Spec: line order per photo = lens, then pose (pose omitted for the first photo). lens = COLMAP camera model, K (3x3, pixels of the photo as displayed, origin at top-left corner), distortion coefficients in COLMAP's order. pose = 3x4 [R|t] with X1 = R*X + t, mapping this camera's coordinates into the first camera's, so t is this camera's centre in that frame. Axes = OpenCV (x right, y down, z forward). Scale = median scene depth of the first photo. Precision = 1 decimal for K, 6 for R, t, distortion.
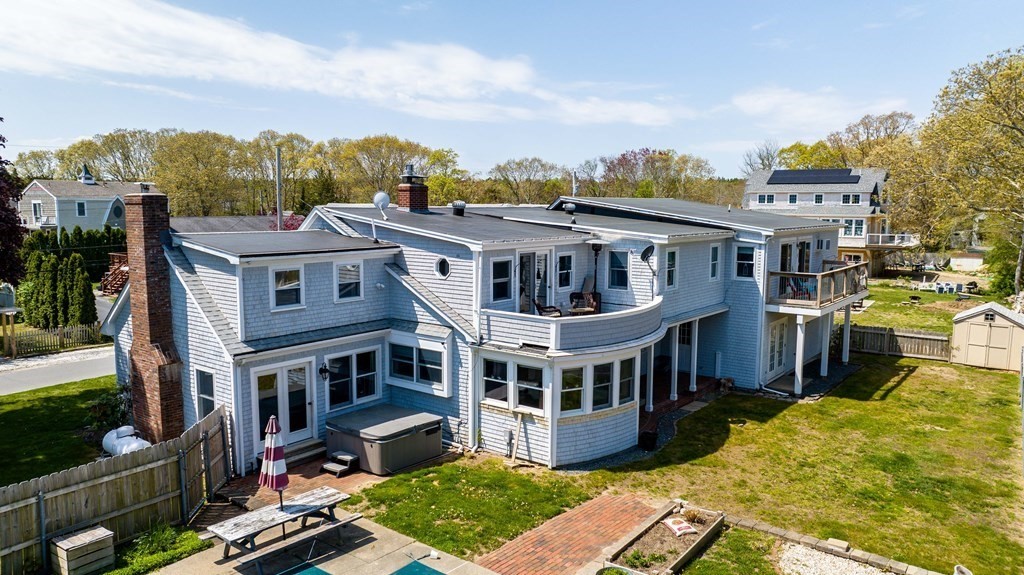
lens RADIAL K [[712.4, 0, 509.0], [0, 712.4, 289.0], [0, 0, 1]] dist [-0.001377, 0.008103]
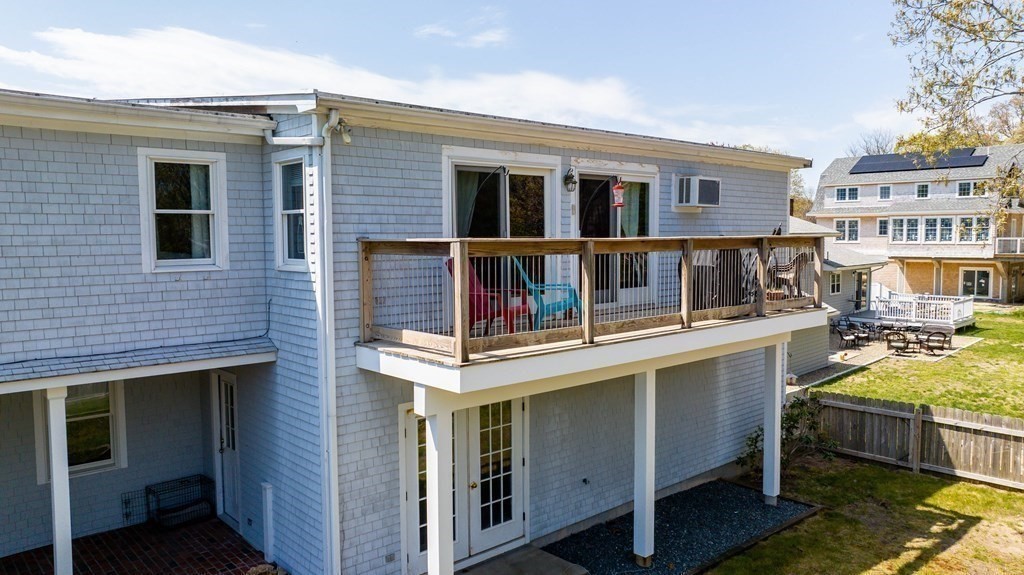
lens RADIAL K [[712.4, 0, 515.3], [0, 712.4, 289.6], [0, 0, 1]] dist [-0.001377, 0.008103]
pose [[0.983412, 0.003882, -0.181342, 0.179026], [-0.011336, 0.999132, -0.040085, 0.003214], [0.181029, 0.041475, 0.982603, 0.259842]]
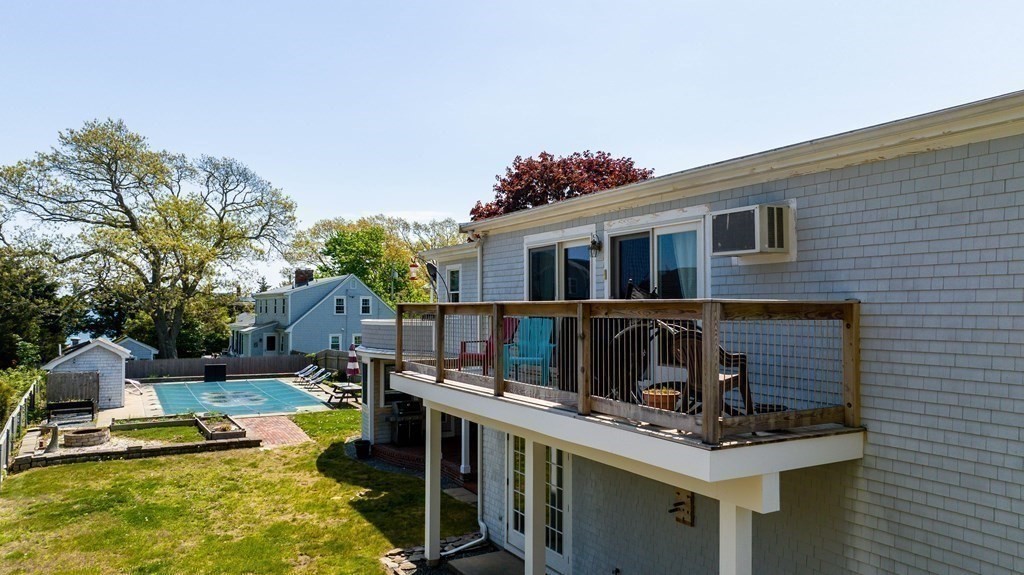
lens RADIAL K [[712.4, 0, 512.6], [0, 712.4, 286.7], [0, 0, 1]] dist [-0.001377, 0.008103]
pose [[-0.376802, -0.031907, -0.925744, 0.304535], [-0.111425, 0.993711, 0.011103, -0.016353], [0.919568, 0.107334, -0.377987, 0.443550]]
